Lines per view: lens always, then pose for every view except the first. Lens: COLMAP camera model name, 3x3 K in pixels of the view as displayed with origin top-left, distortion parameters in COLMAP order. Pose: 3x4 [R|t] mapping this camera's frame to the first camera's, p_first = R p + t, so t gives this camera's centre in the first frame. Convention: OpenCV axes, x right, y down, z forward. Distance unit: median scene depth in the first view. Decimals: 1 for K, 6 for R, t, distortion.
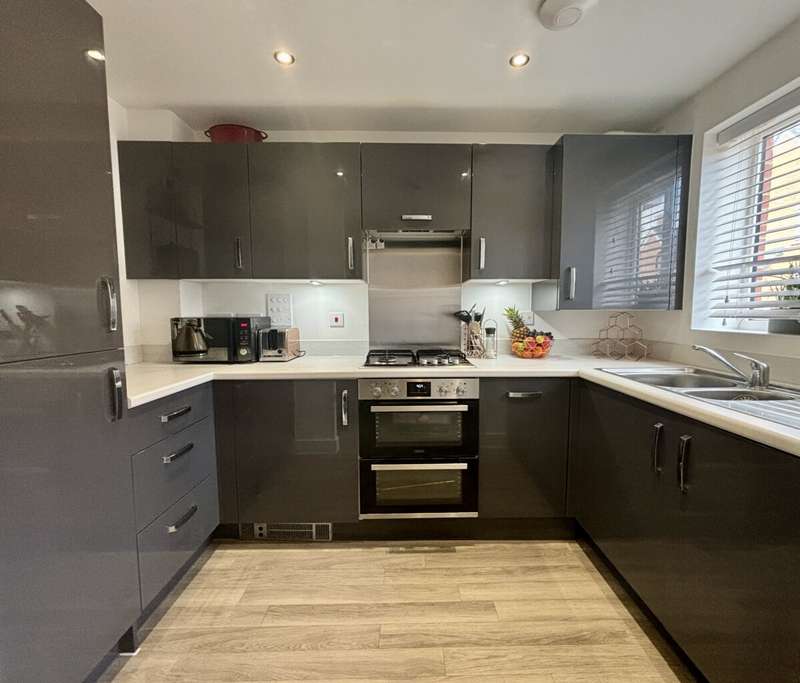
lens RADIAL K [[371.8, 0, 400.0], [0, 371.8, 341.5], [0, 0, 1]] dist [0.011783, 0.000067]
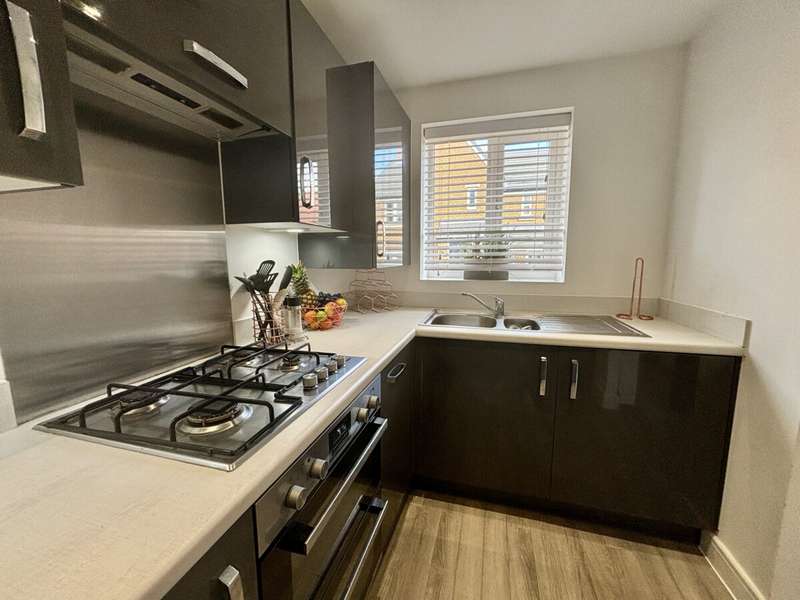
lens RADIAL K [[322.0, 0, 400.0], [0, 322.0, 300.0], [0, 0, 1]] dist [0.002673, -0.000027]
pose [[0.274675, -0.130473, 0.952644, -0.310414], [0.083440, 0.990248, 0.111565, -0.093856], [-0.957910, 0.048845, 0.282883, 0.751971]]
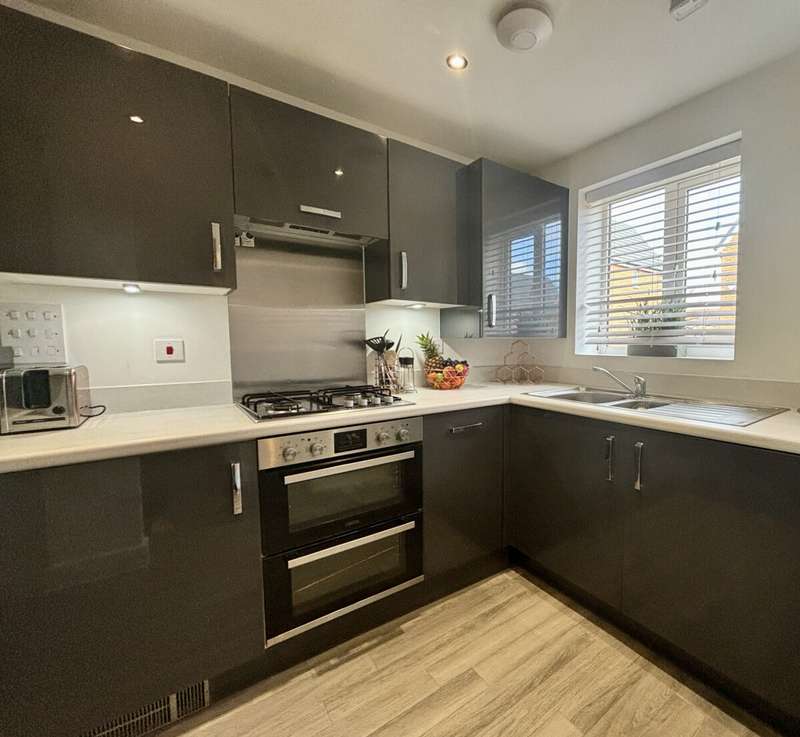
lens RADIAL K [[403.1, 0, 489.2], [0, 403.1, 370.9], [0, 0, 1]] dist [-0.001258, -0.000026]
pose [[0.781652, -0.043906, 0.622167, -0.222199], [0.049574, 0.998737, 0.008199, -0.004568], [-0.621742, 0.024434, 0.782841, 0.178605]]
